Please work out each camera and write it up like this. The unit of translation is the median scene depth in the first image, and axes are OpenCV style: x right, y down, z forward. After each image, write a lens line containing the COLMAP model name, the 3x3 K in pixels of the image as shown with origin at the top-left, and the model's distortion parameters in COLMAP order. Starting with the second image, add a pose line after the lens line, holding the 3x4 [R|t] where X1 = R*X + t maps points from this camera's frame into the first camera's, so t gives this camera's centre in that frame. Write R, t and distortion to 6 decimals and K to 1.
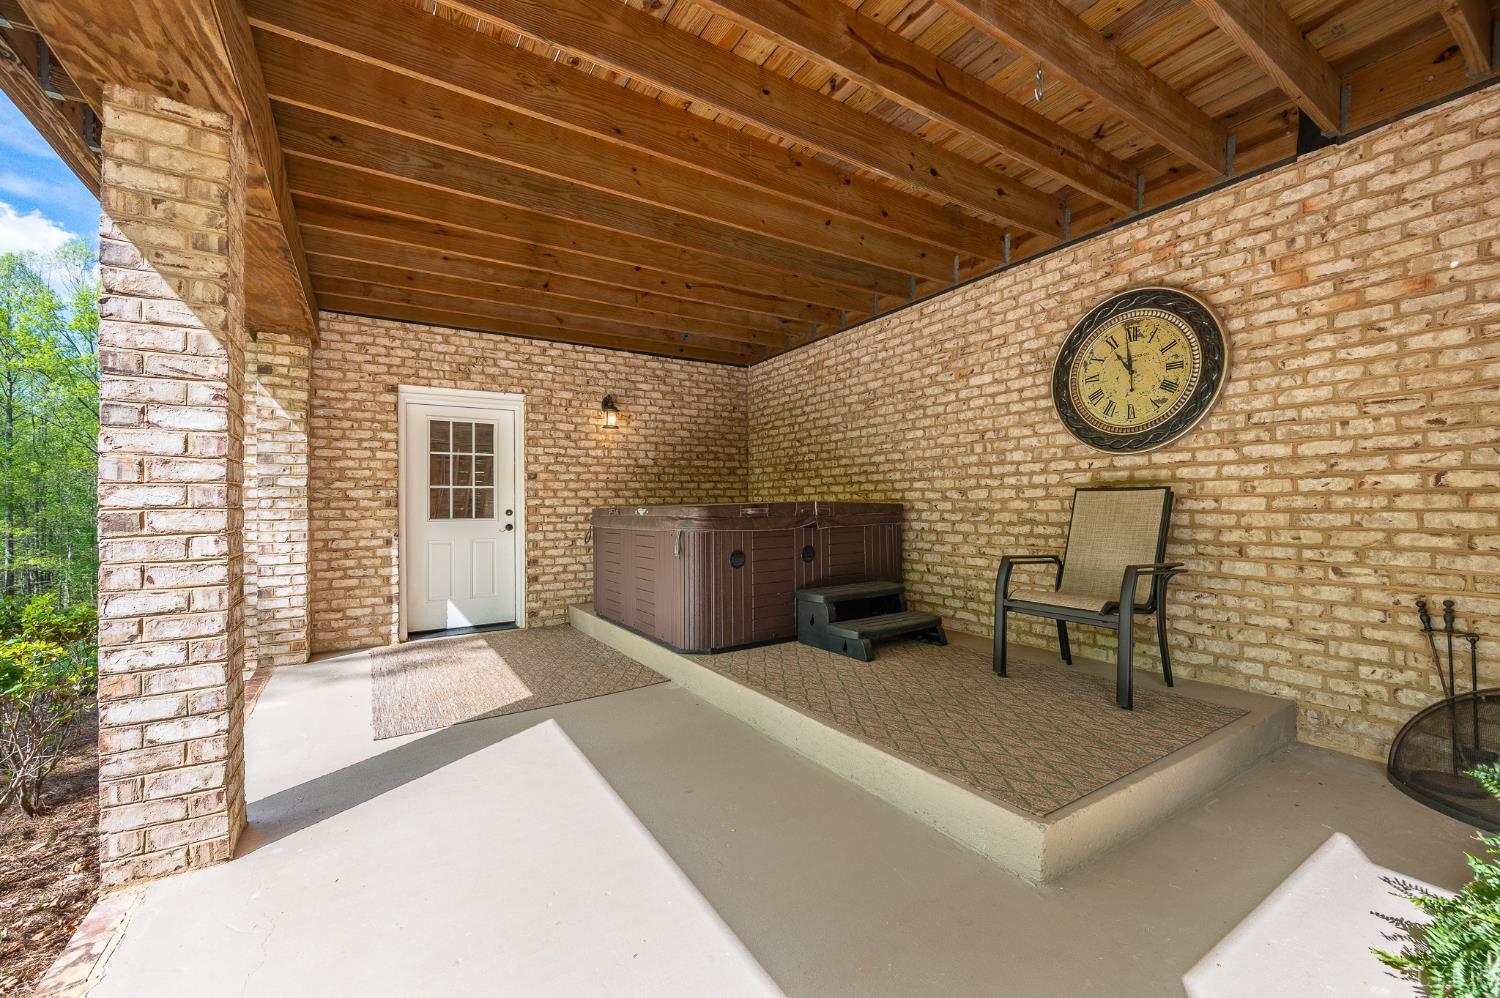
lens RADIAL K [[591.3, 0, 751.1], [0, 591.3, 500.6], [0, 0, 1]] dist [-0.003493, -0.000165]
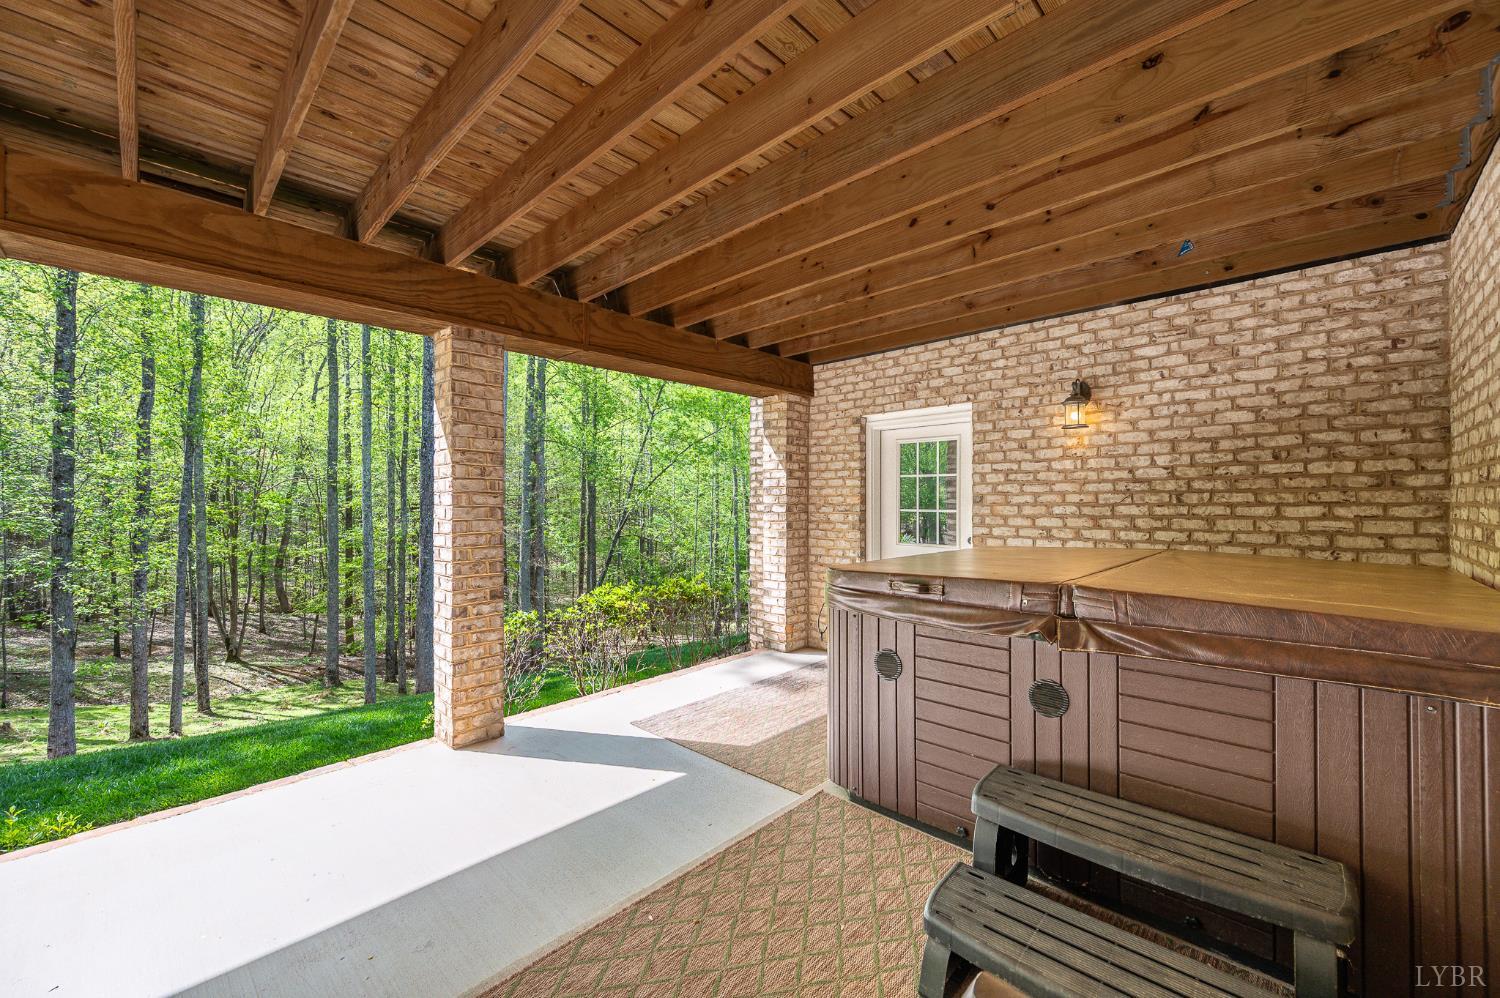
lens RADIAL K [[591.3, 0, 752.0], [0, 591.3, 496.6], [0, 0, 1]] dist [-0.003493, -0.000165]
pose [[0.239833, 0.003862, -0.970806, 0.346018], [0.006270, 0.999965, 0.005527, -0.050045], [0.970794, -0.007412, 0.239801, 0.479253]]
